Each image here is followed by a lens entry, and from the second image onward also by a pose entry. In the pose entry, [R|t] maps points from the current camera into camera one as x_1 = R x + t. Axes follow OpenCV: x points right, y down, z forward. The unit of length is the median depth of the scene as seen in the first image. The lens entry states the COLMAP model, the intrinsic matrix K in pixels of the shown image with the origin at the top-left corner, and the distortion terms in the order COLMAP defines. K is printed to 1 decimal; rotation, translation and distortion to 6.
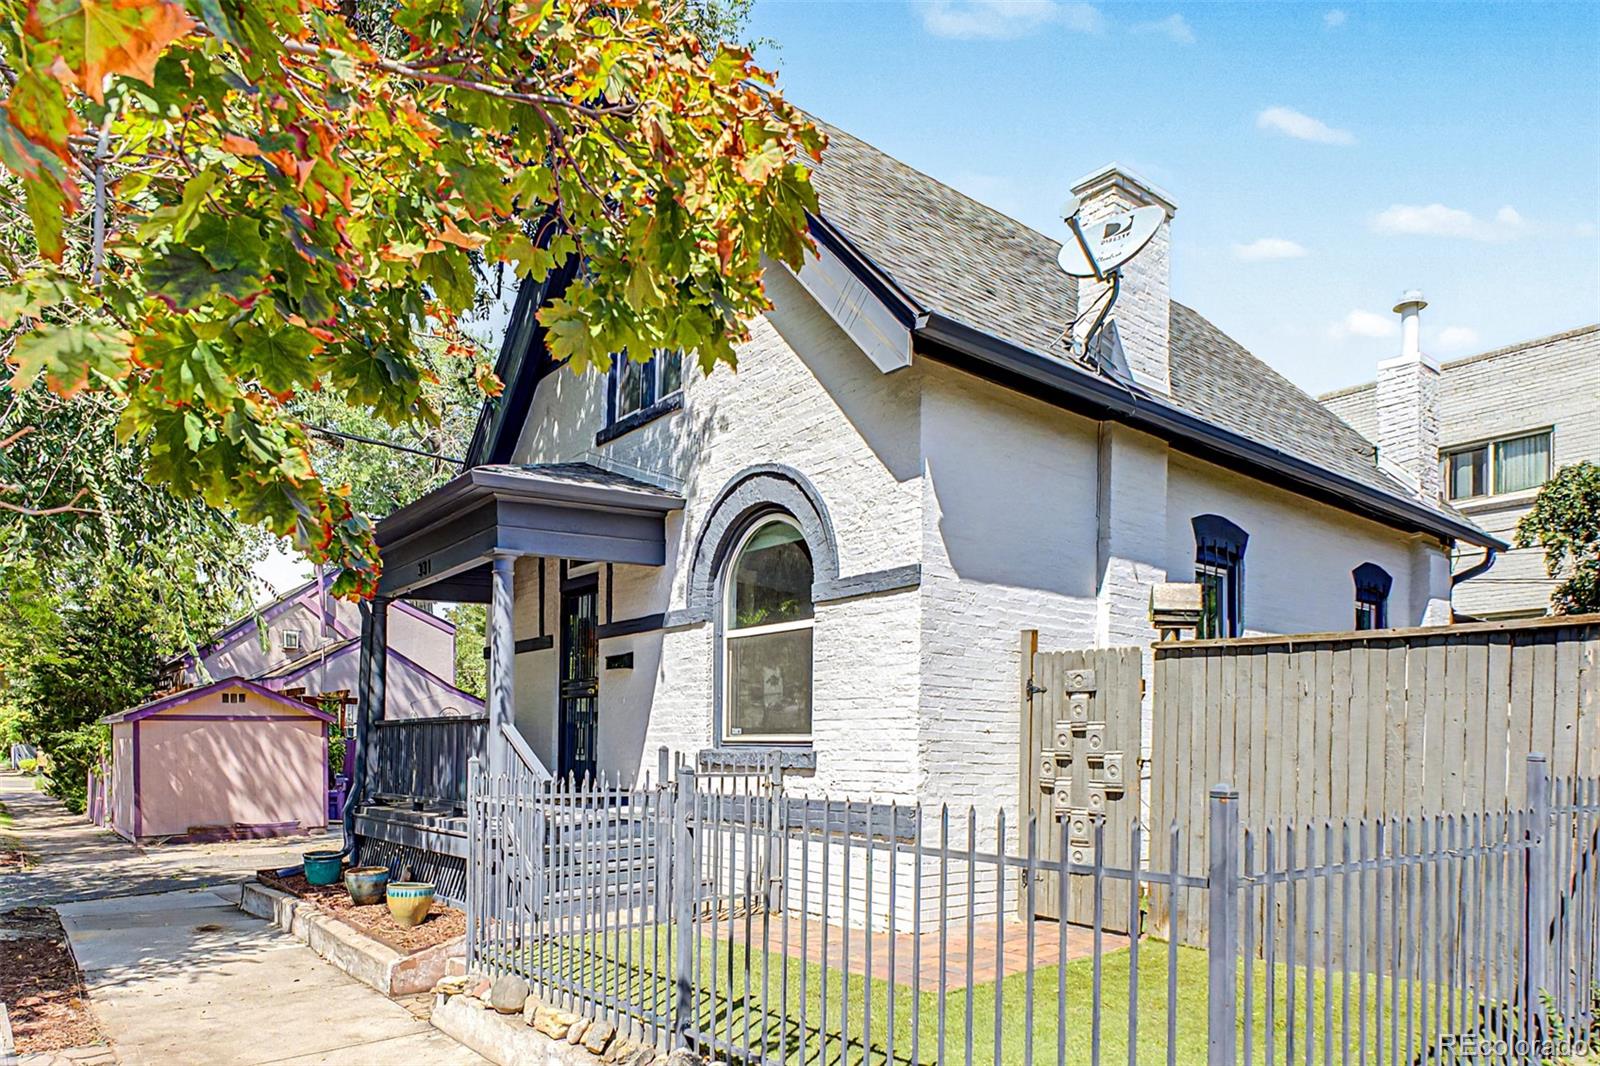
lens RADIAL K [[1011.6, 0, 804.8], [0, 1011.6, 771.7], [0, 0, 1]] dist [-0.004178, -0.001319]
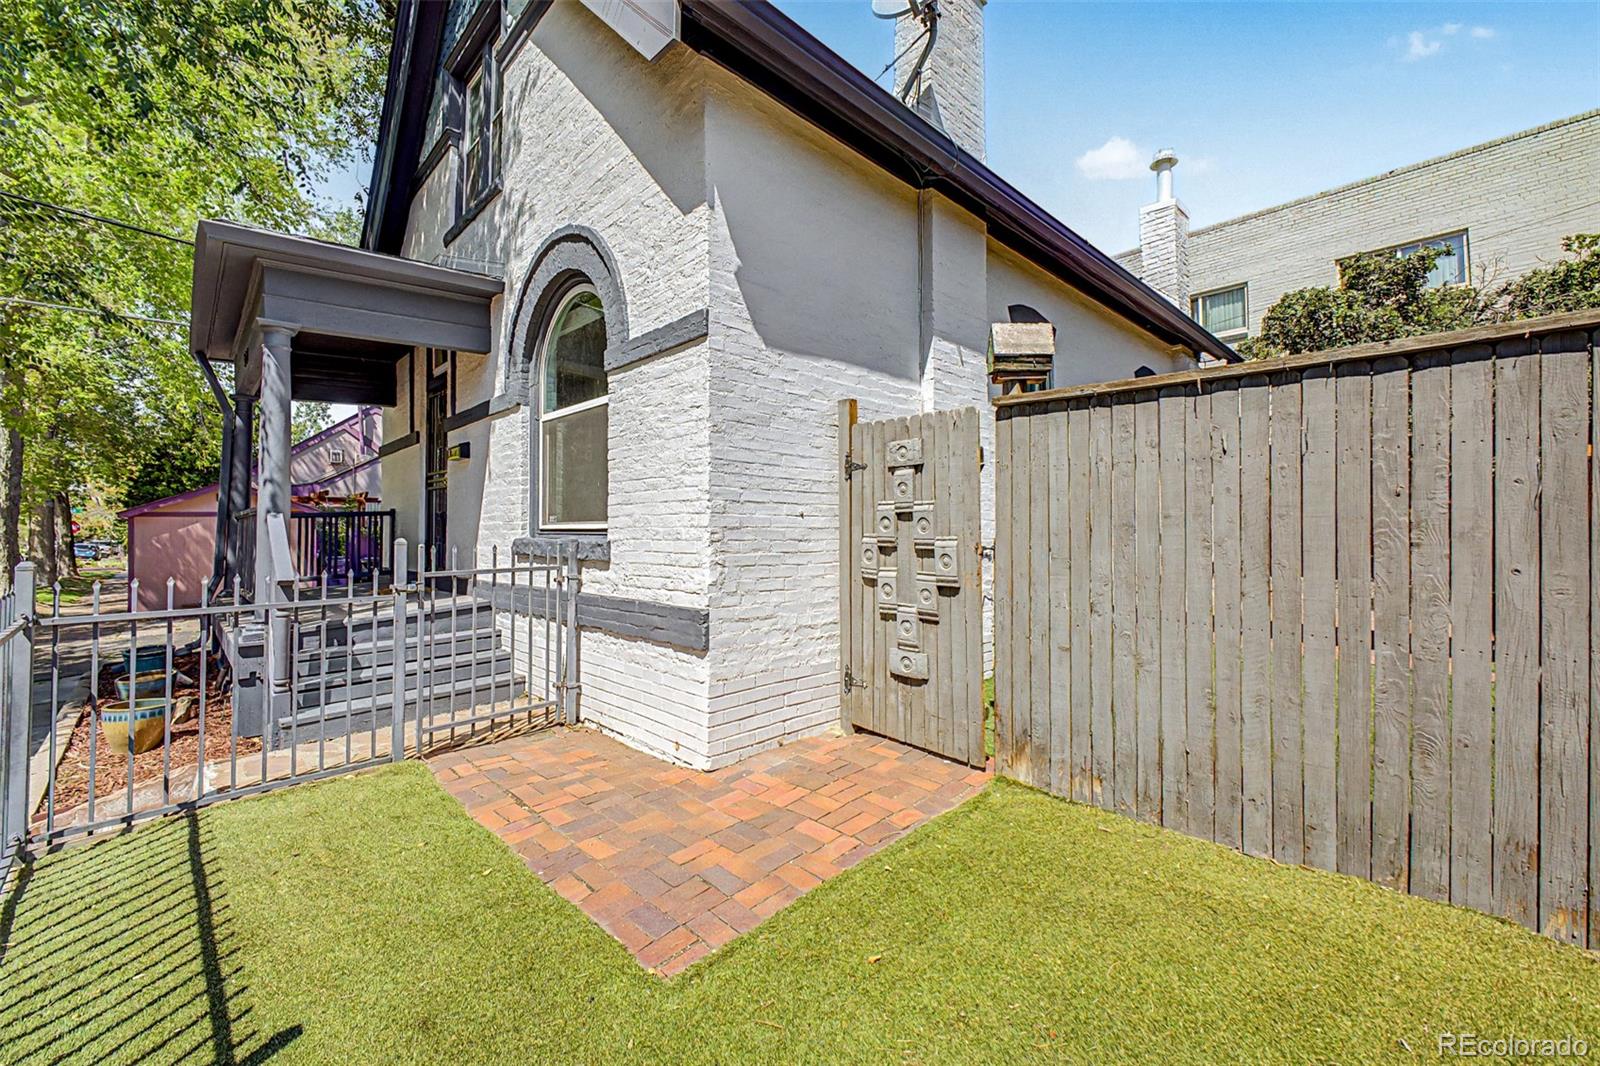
lens RADIAL K [[633.3, 0, 800.0], [0, 633.3, 533.0], [0, 0, 1]] dist [0.000352, -0.000275]
pose [[0.995142, -0.017712, 0.096849, 0.125168], [0.019204, 0.999711, -0.014494, -0.016290], [-0.096564, 0.016284, 0.995194, 0.454051]]
